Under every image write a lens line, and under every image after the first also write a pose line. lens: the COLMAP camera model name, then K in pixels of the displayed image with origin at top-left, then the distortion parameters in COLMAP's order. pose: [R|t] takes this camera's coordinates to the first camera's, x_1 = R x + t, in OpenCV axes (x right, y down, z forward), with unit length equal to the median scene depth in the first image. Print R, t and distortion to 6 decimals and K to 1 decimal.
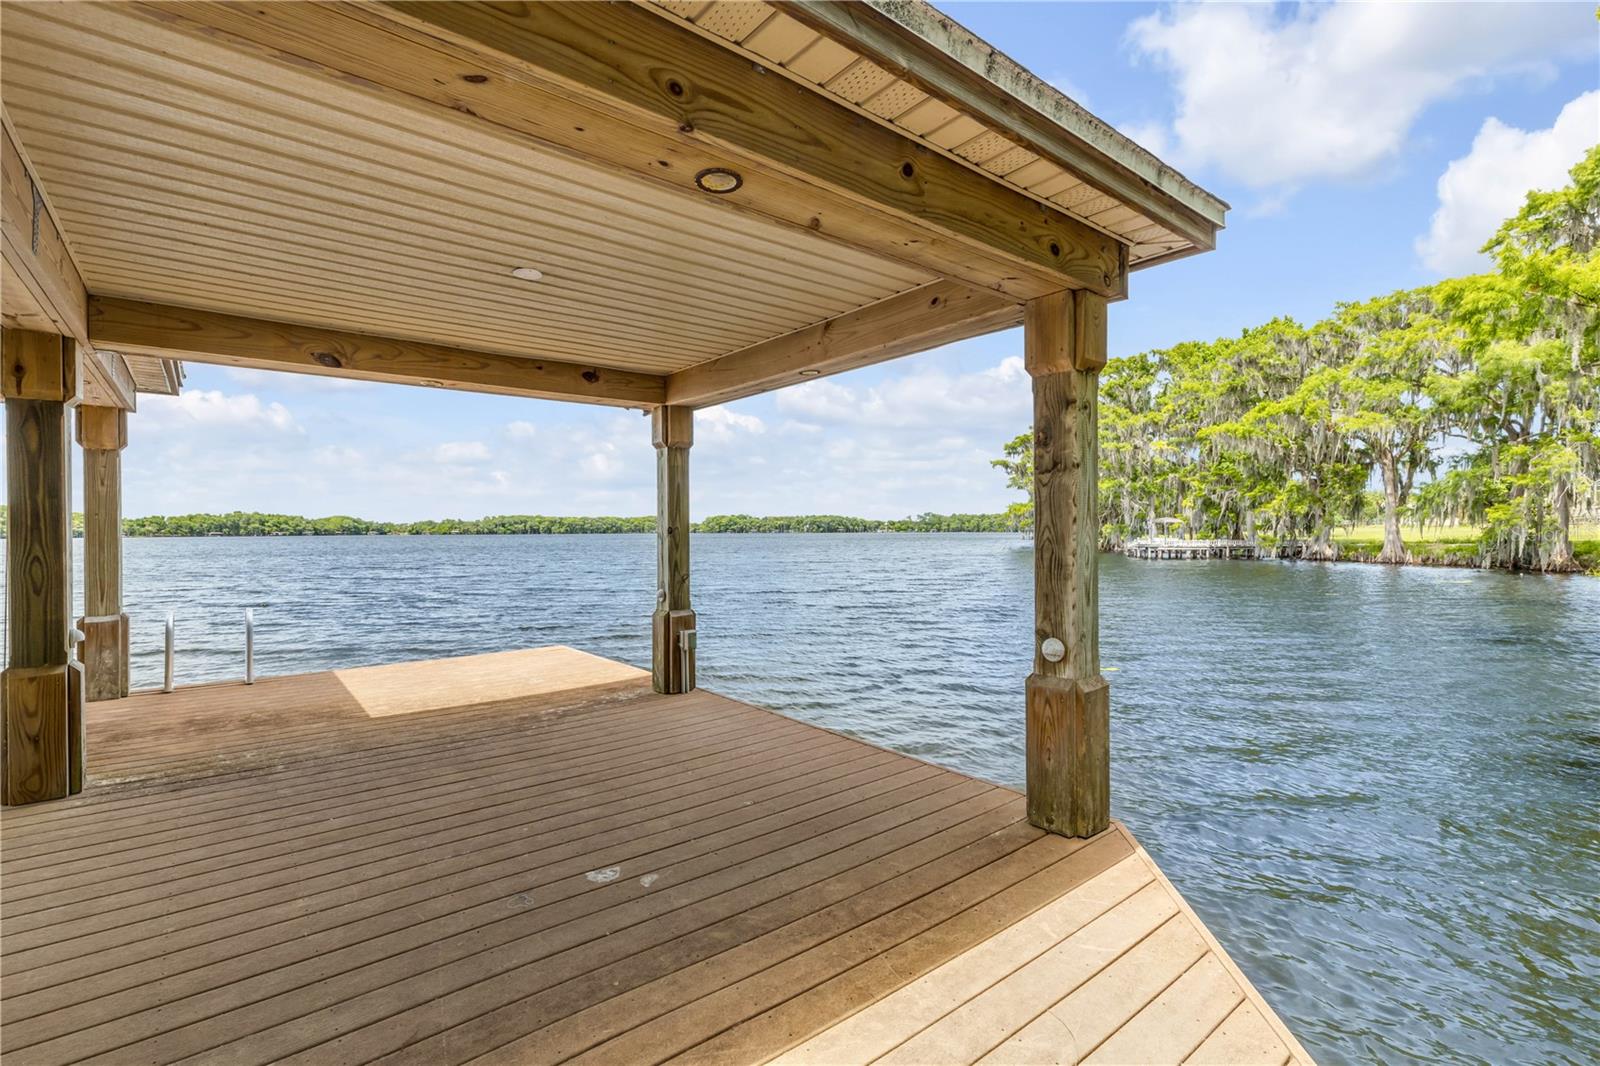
lens RADIAL K [[722.2, 0, 801.3], [0, 722.2, 534.7], [0, 0, 1]] dist [0.002768, 0.000071]
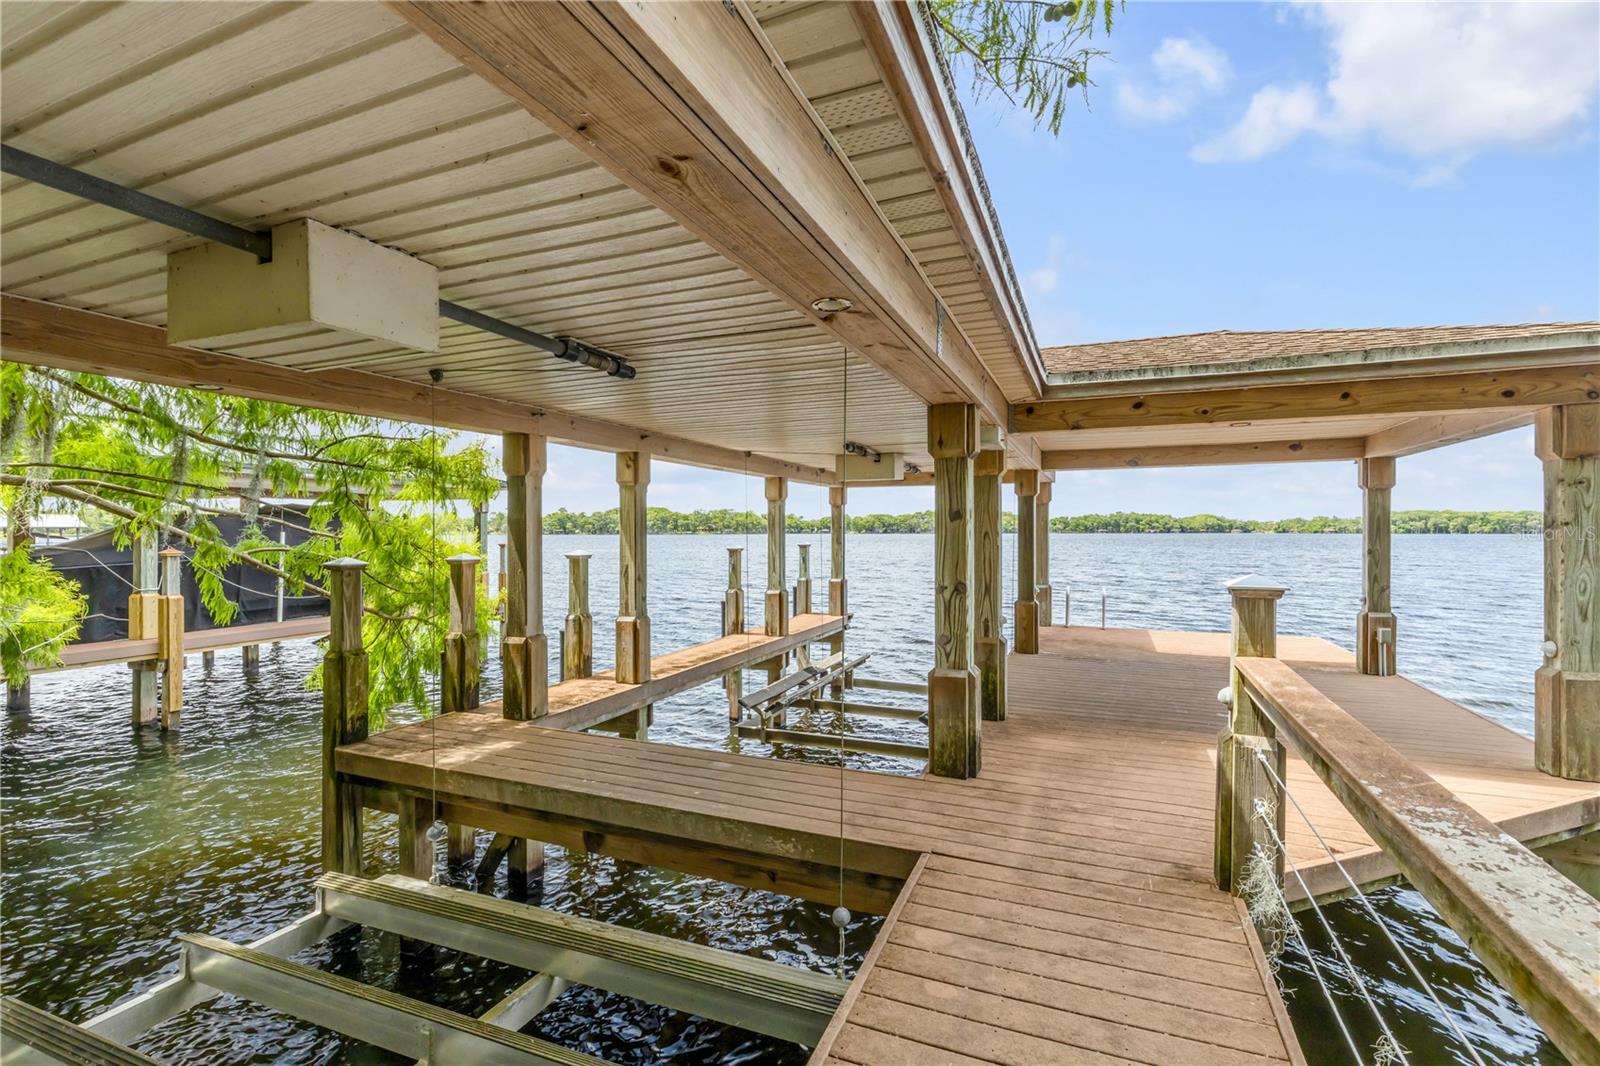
lens RADIAL K [[722.2, 0, 801.3], [0, 722.2, 534.7], [0, 0, 1]] dist [0.002768, 0.000071]
pose [[0.475326, 0.009270, -0.879761, 0.667350], [-0.006950, 0.999953, 0.006781, -0.052114], [0.879782, 0.002891, 0.475368, -0.750131]]
